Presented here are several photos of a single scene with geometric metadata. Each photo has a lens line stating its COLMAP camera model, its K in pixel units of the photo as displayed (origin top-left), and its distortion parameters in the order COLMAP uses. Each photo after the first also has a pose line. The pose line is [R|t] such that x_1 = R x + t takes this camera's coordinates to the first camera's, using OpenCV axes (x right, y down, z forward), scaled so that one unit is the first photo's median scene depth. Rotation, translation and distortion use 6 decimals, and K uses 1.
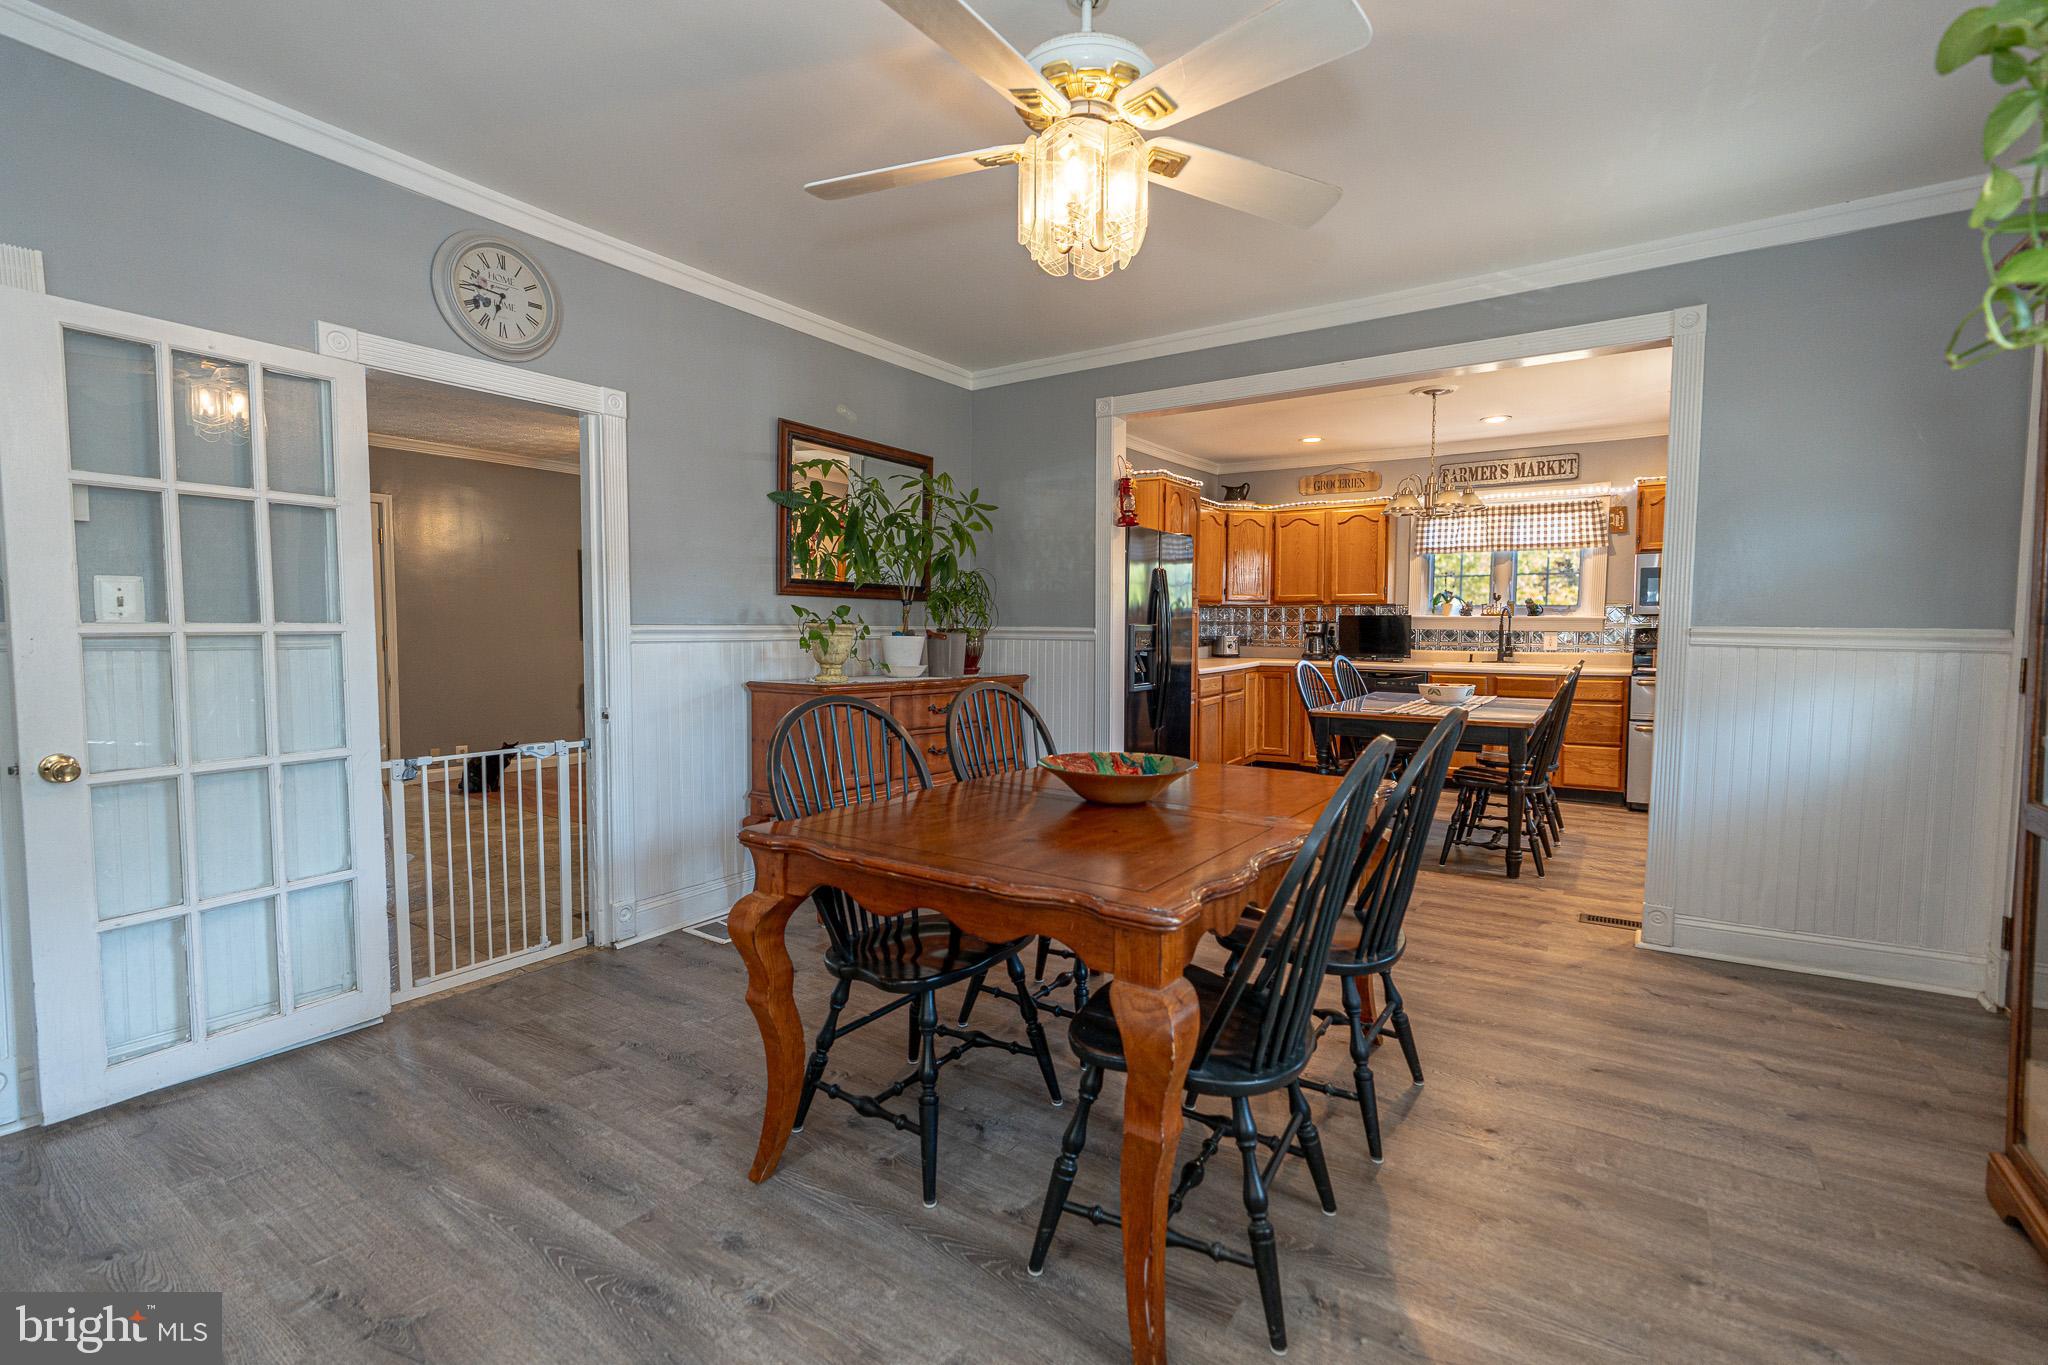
lens RADIAL K [[924.8, 0, 1020.6], [0, 924.8, 678.9], [0, 0, 1]] dist [0.001908, -0.000058]
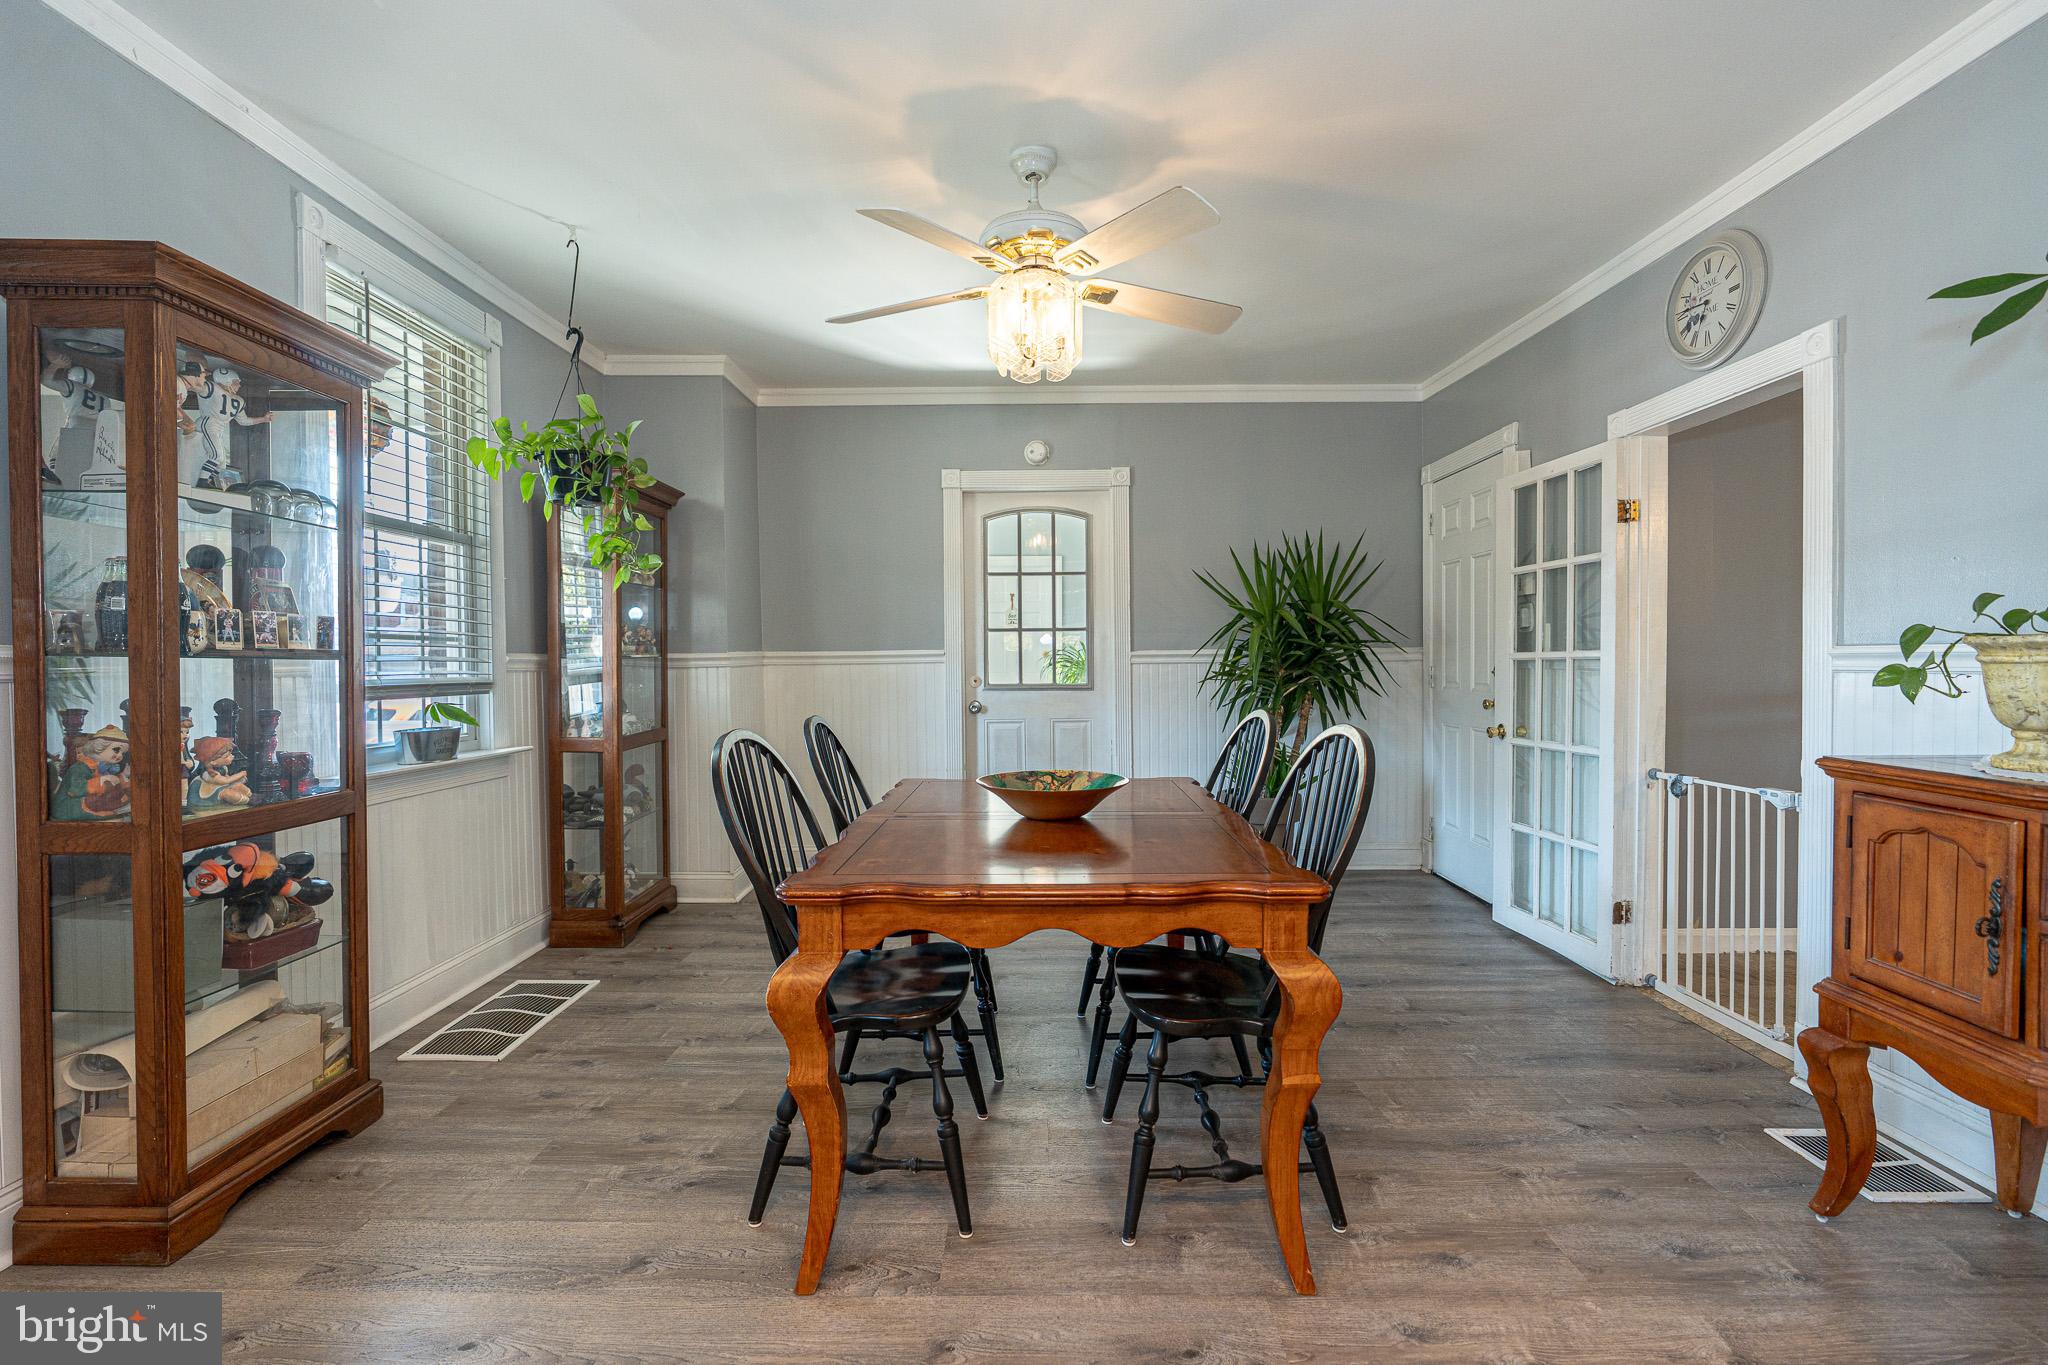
lens RADIAL K [[924.8, 0, 1021.4], [0, 924.8, 676.5], [0, 0, 1]] dist [0.001908, -0.000058]
pose [[-0.836879, 0.007870, -0.547331, 0.558253], [-0.031954, 0.997489, 0.063201, -0.069215], [0.546454, 0.070381, -0.834526, 1.453059]]
